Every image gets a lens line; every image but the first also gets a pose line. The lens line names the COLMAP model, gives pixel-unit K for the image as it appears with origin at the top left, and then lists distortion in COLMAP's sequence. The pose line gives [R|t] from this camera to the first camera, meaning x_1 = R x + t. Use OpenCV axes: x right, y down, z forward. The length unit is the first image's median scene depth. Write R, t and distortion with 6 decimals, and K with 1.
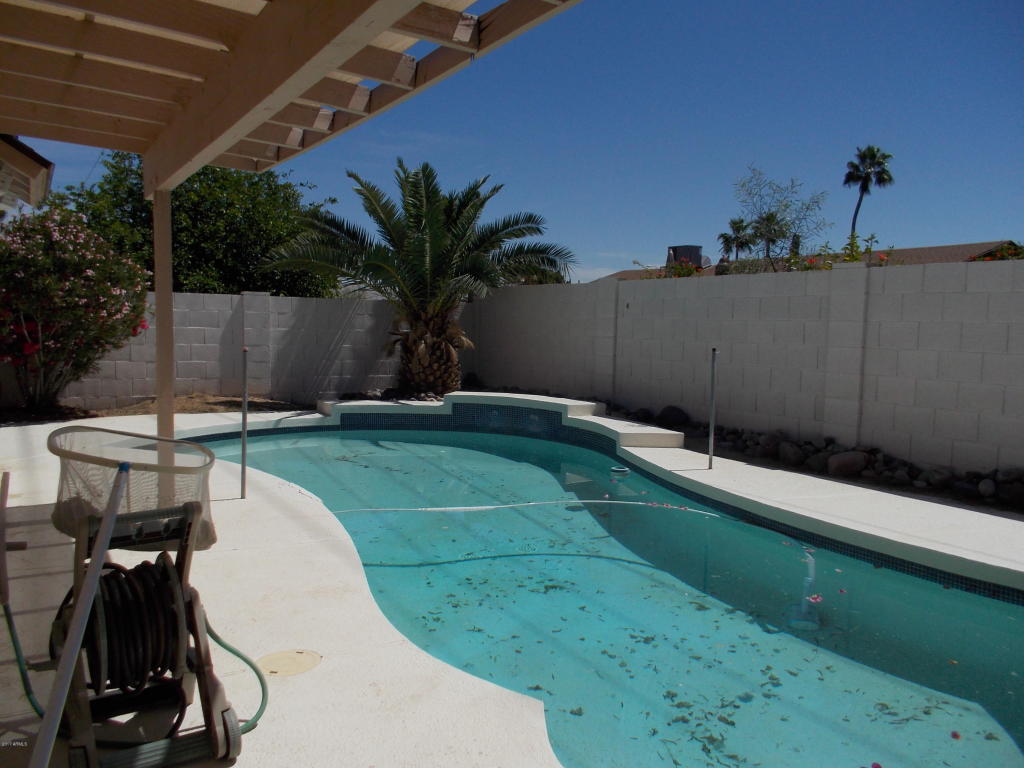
lens RADIAL K [[839.6, 0, 512.0], [0, 839.6, 384.0], [0, 0, 1]] dist [-0.000858, -0.284791]
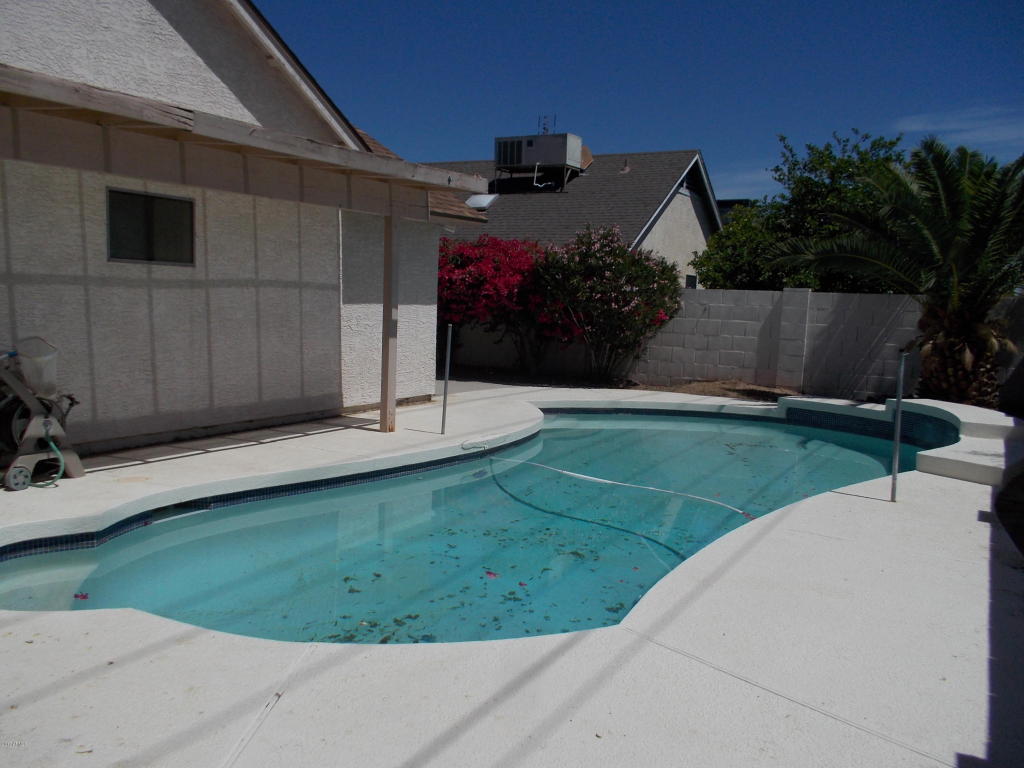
lens RADIAL K [[874.0, 0, 510.5], [0, 874.0, 397.5], [0, 0, 1]] dist [0.066724, -0.100983]
pose [[0.368650, 0.085350, -0.925642, 0.629575], [-0.089685, 0.994396, 0.055972, -0.005012], [0.925232, 0.062382, 0.374238, 0.305629]]
